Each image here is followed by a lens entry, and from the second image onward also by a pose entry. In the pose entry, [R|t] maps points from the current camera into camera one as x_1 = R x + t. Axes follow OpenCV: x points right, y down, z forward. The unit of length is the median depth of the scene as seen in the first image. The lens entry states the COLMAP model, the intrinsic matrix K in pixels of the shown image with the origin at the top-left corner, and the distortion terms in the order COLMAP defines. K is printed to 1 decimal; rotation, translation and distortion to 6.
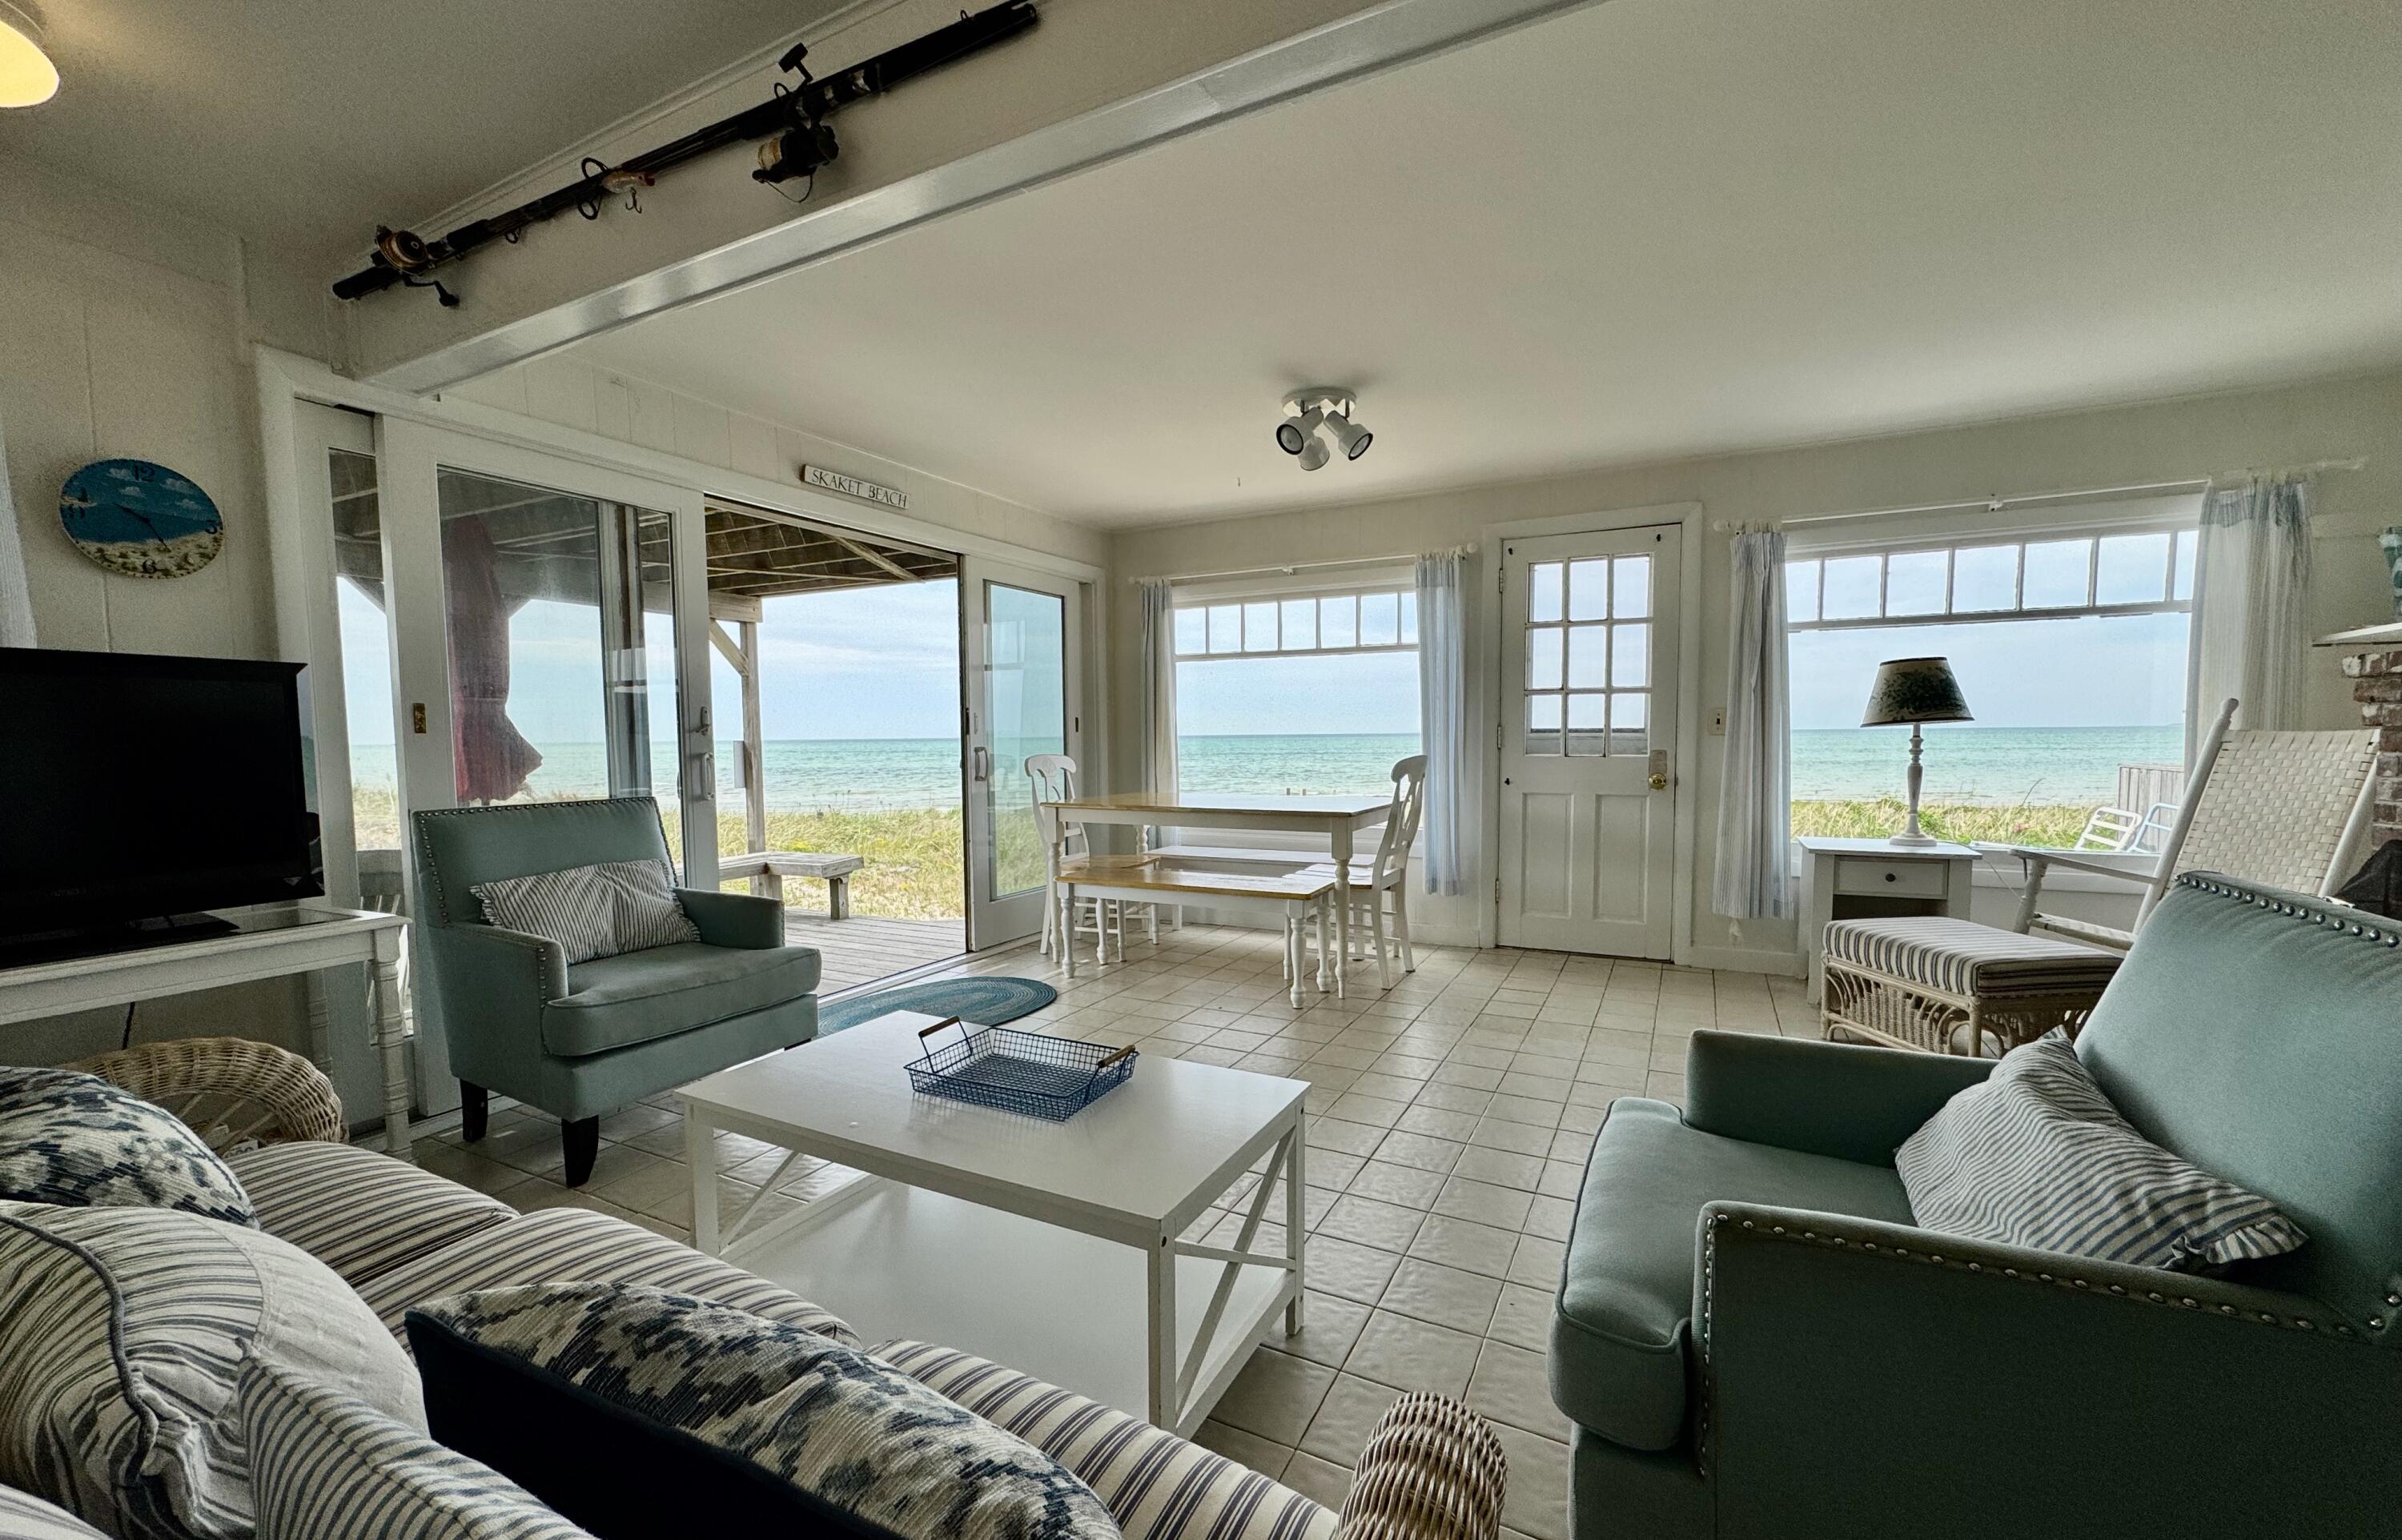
lens RADIAL K [[942.3, 0, 1205.6], [0, 942.3, 794.1], [0, 0, 1]] dist [-0.000279, -0.000097]
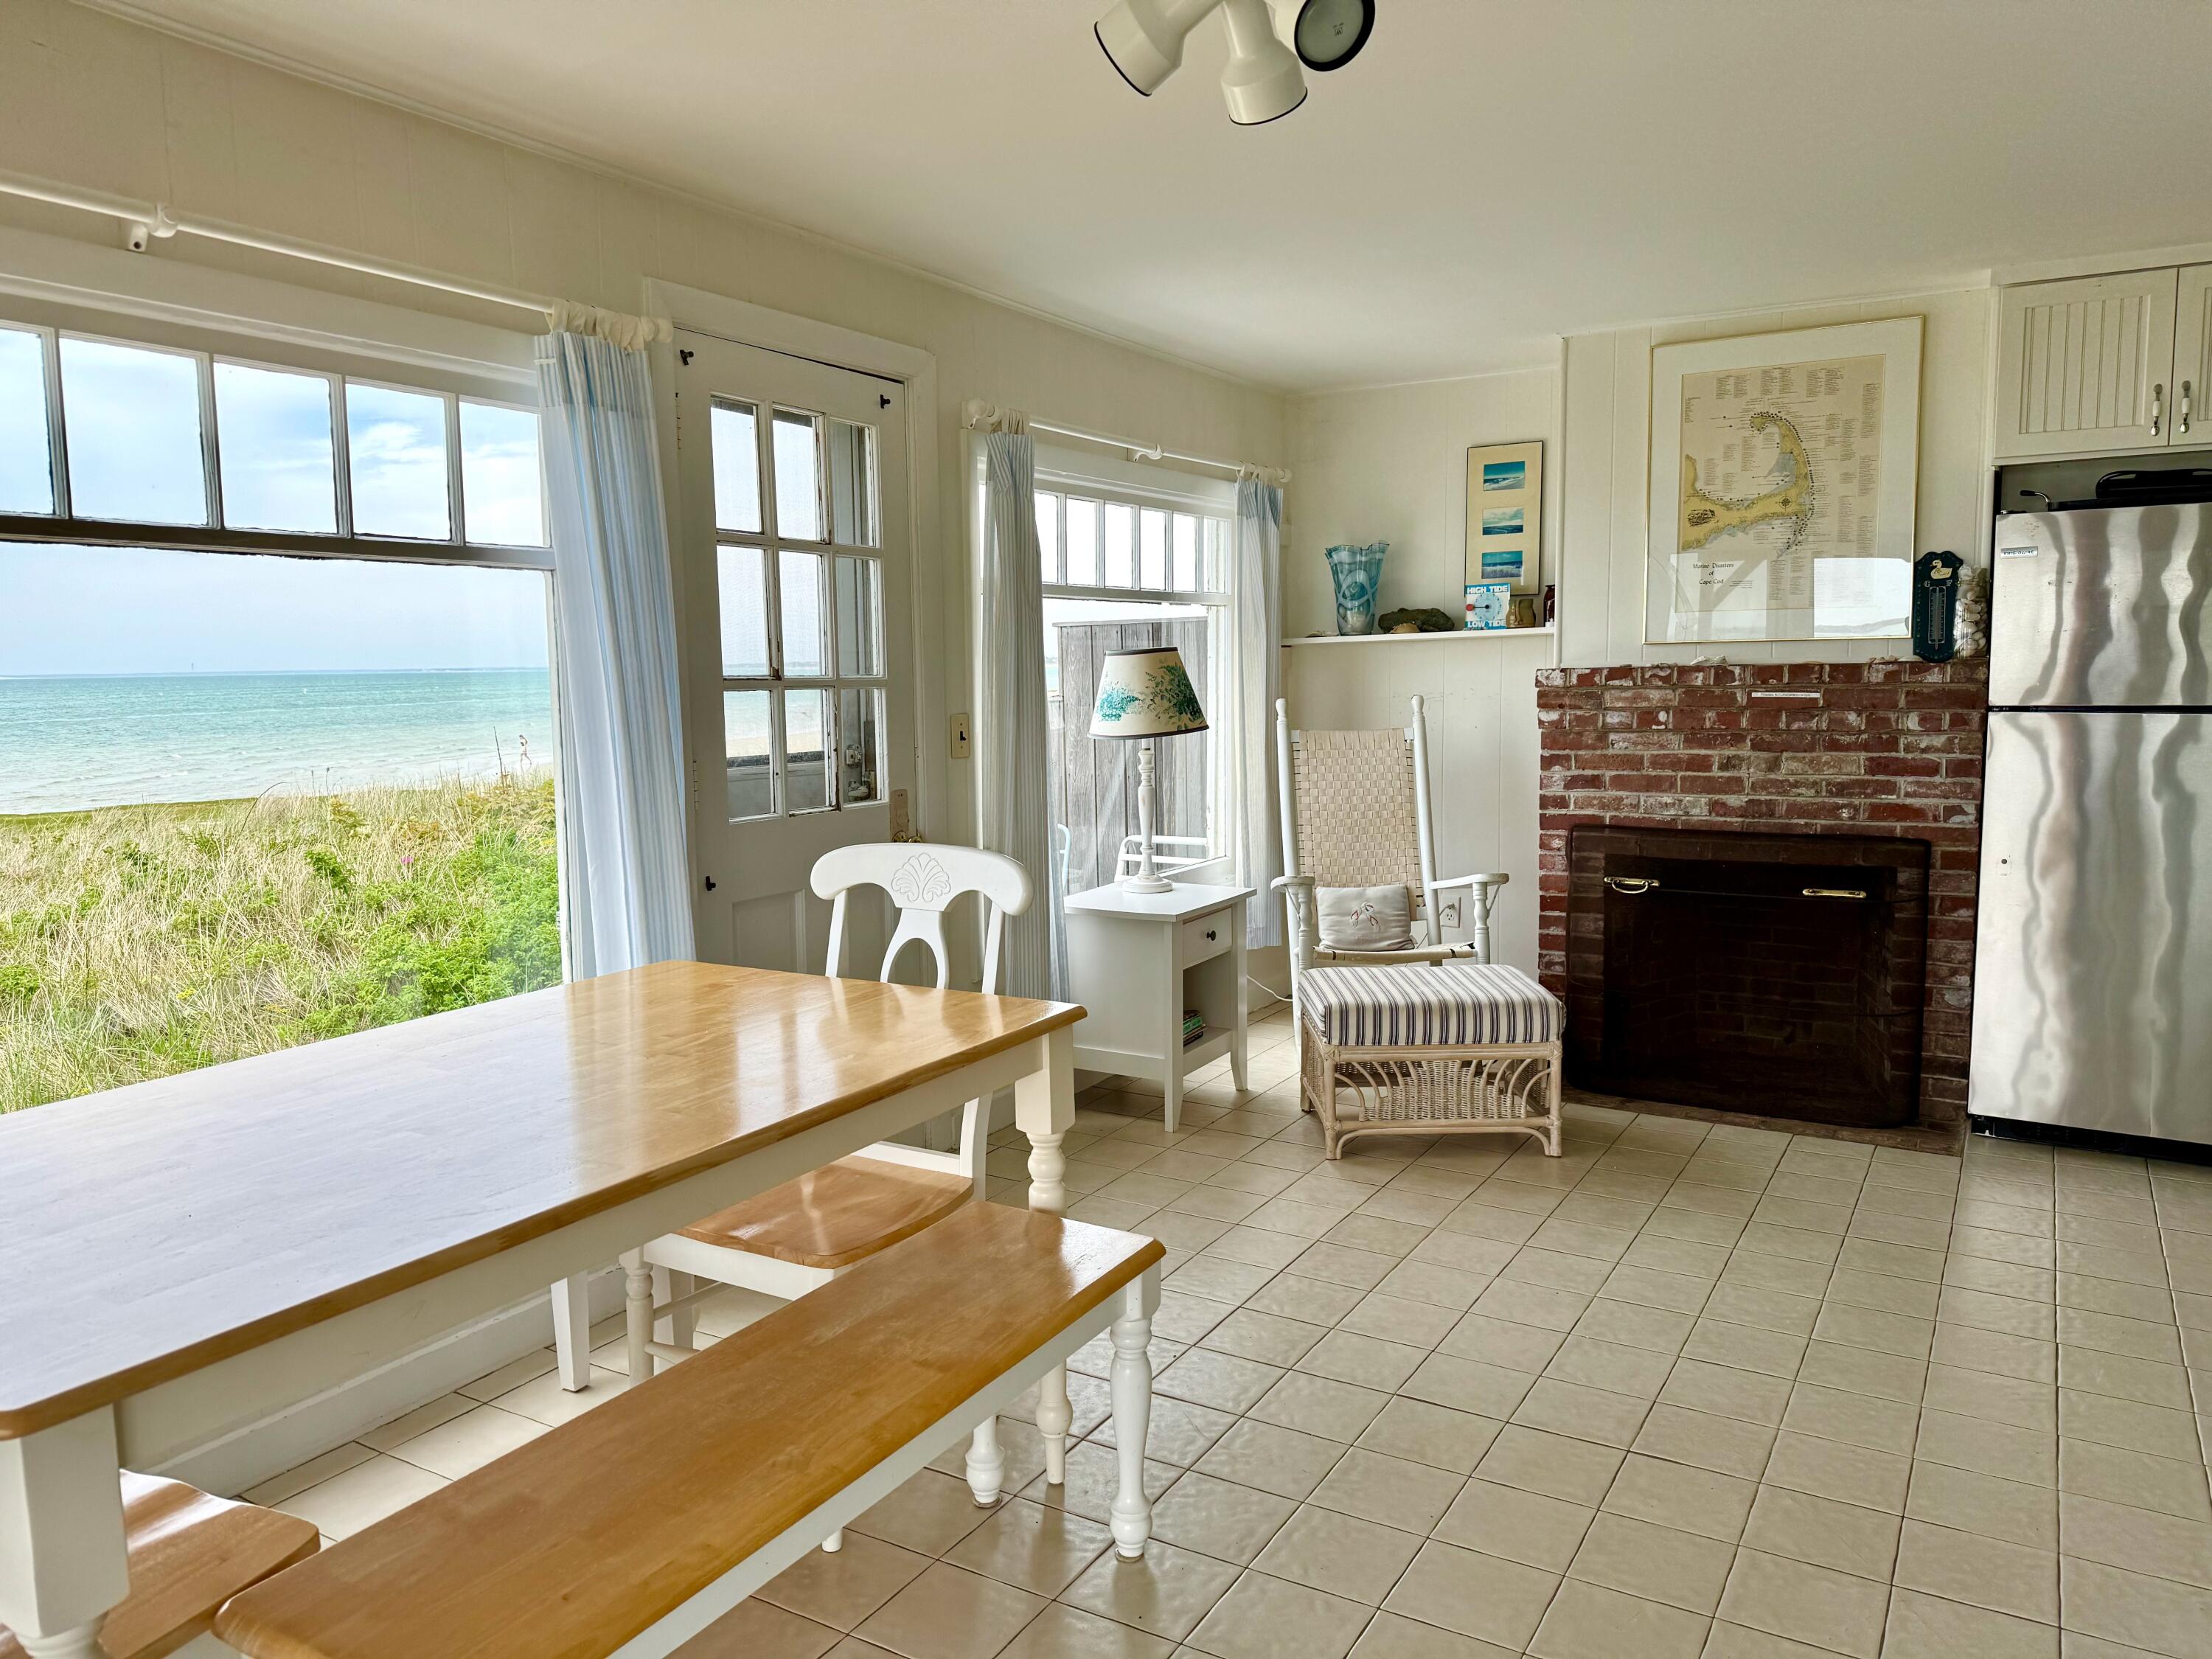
lens RADIAL K [[1547.7, 0, 1106.0], [0, 1547.7, 829.5], [0, 0, 1]] dist [0.133170, -0.285834]
pose [[0.062899, -0.096989, 0.993296, -0.404707], [0.080699, 0.992502, 0.091801, -0.093403], [-0.994752, 0.074384, 0.070254, 0.775656]]
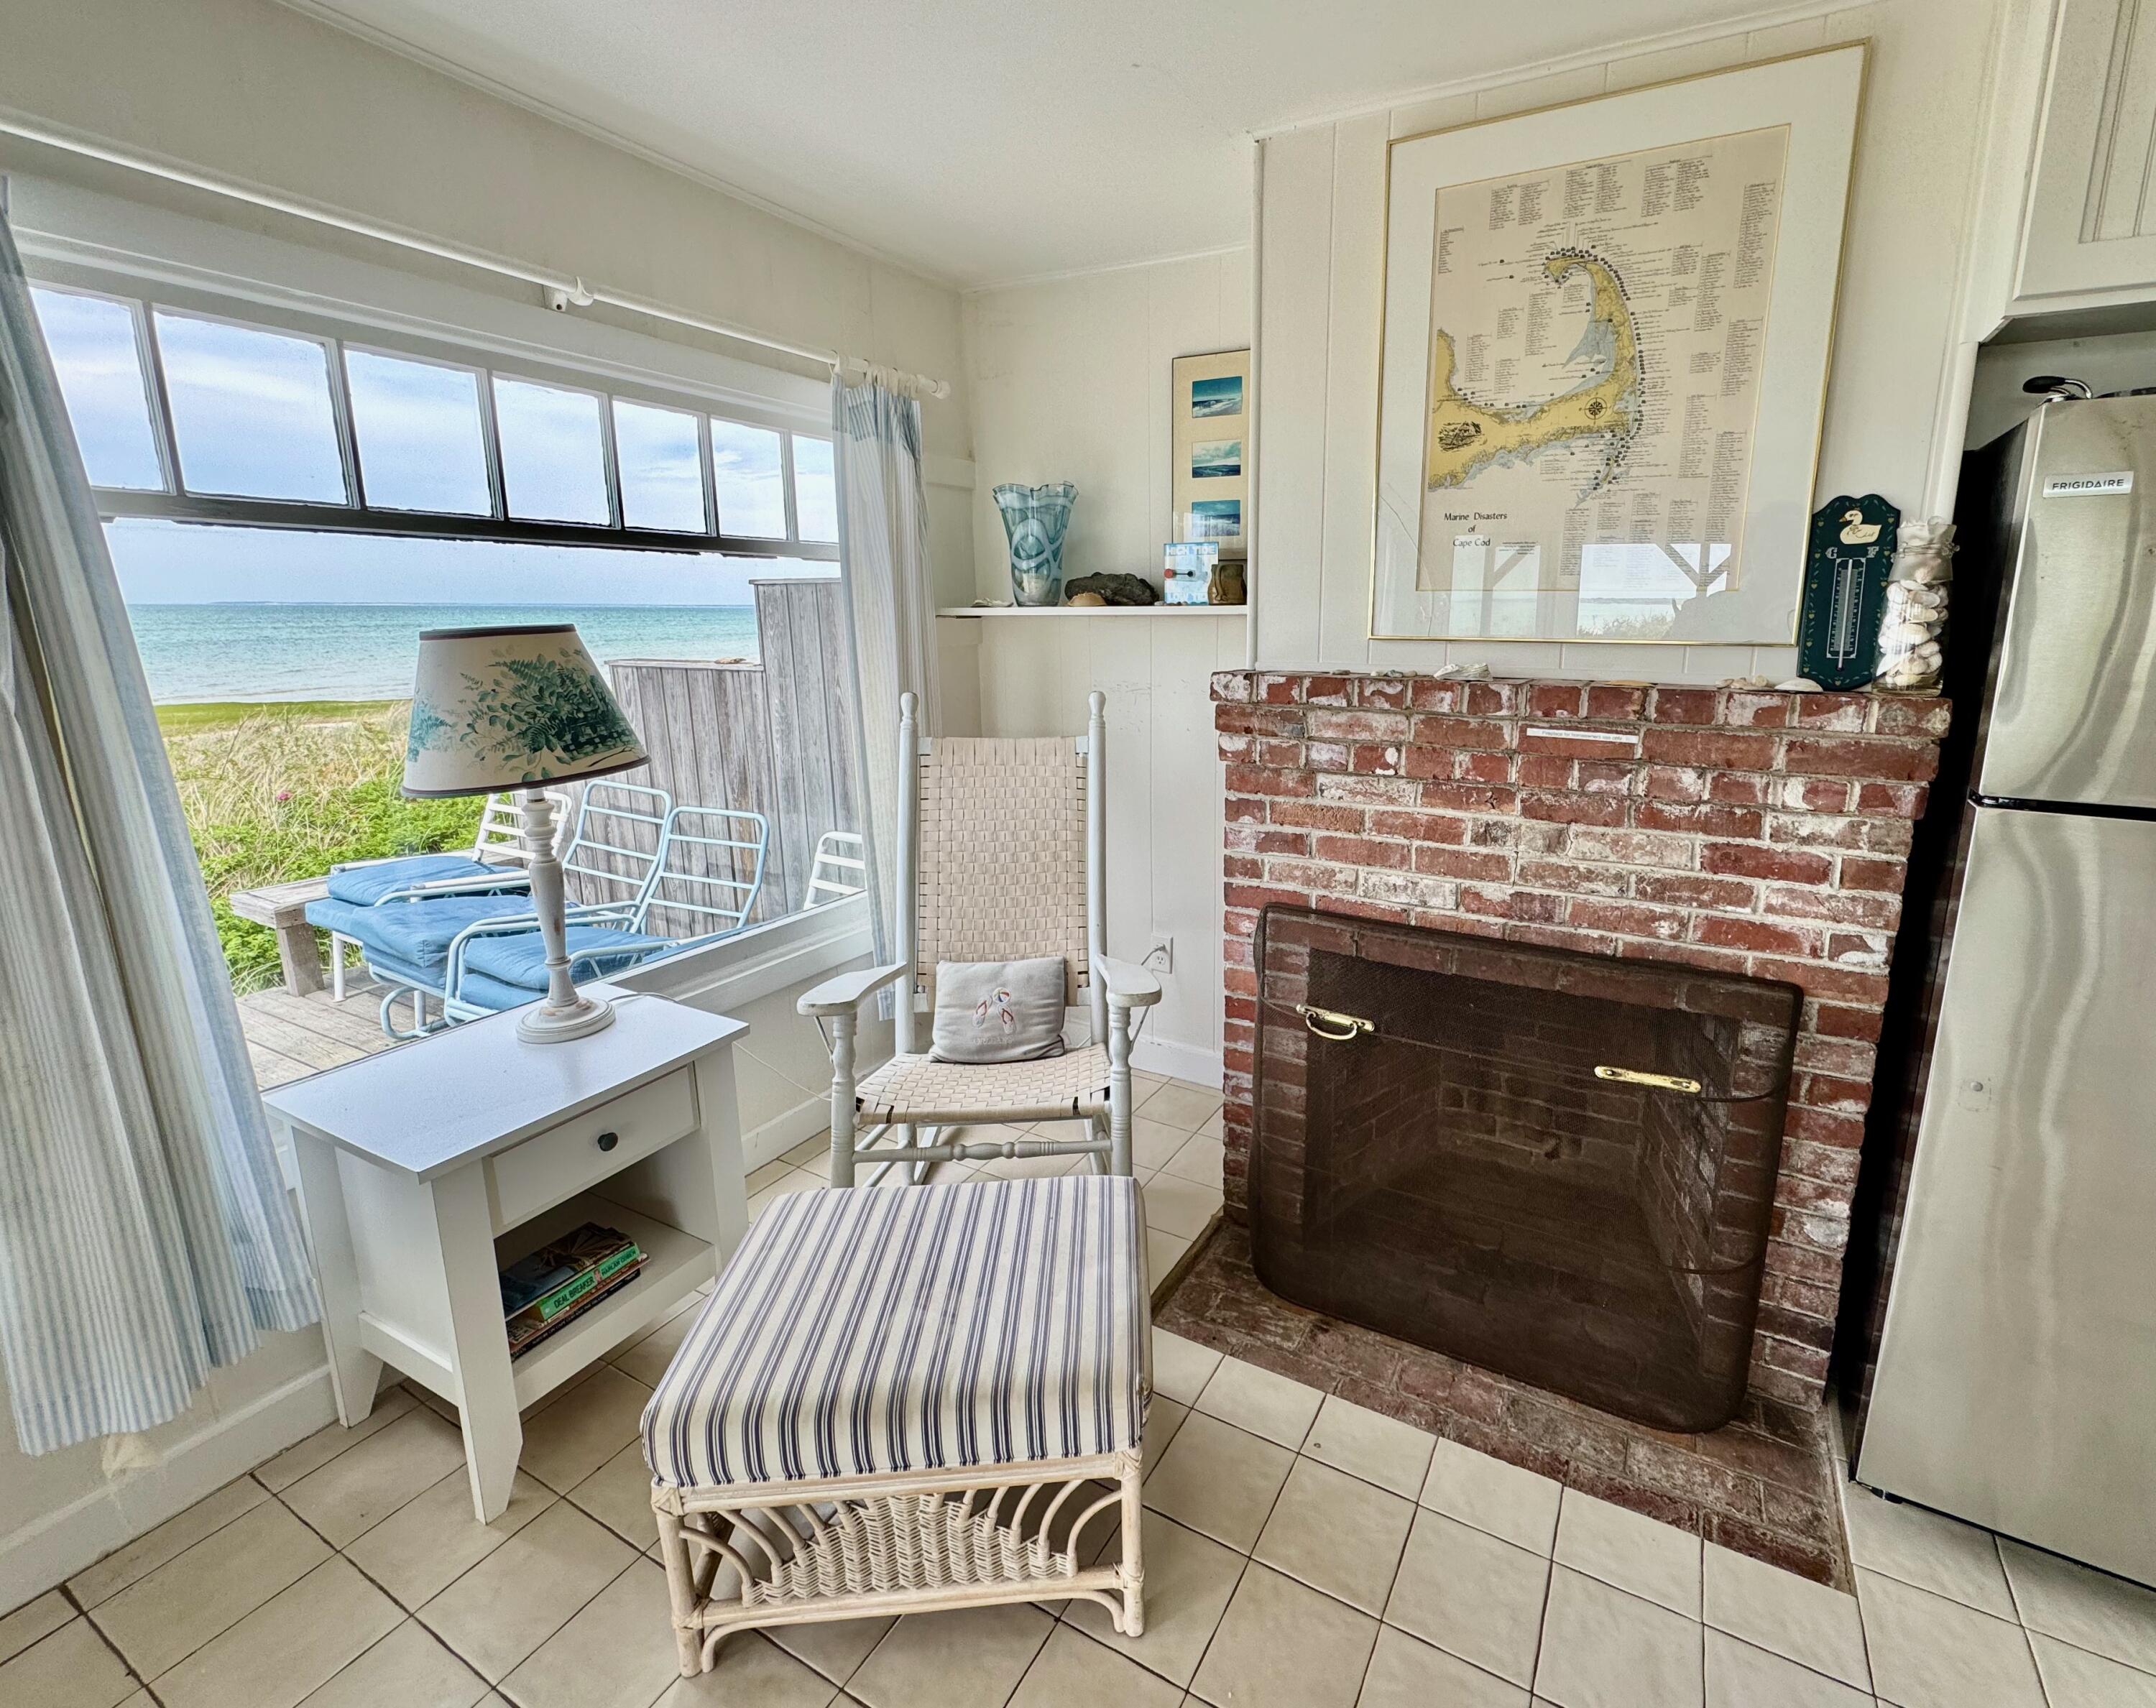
lens RADIAL K [[962.2, 0, 1212.6], [0, 962.2, 803.5], [0, 0, 1]] dist [-0.001811, -0.000961]
pose [[-0.020416, -0.187305, 0.982090, 0.245304], [0.058519, 0.980386, 0.188197, -0.103618], [-0.998078, 0.061313, -0.009054, 0.560061]]
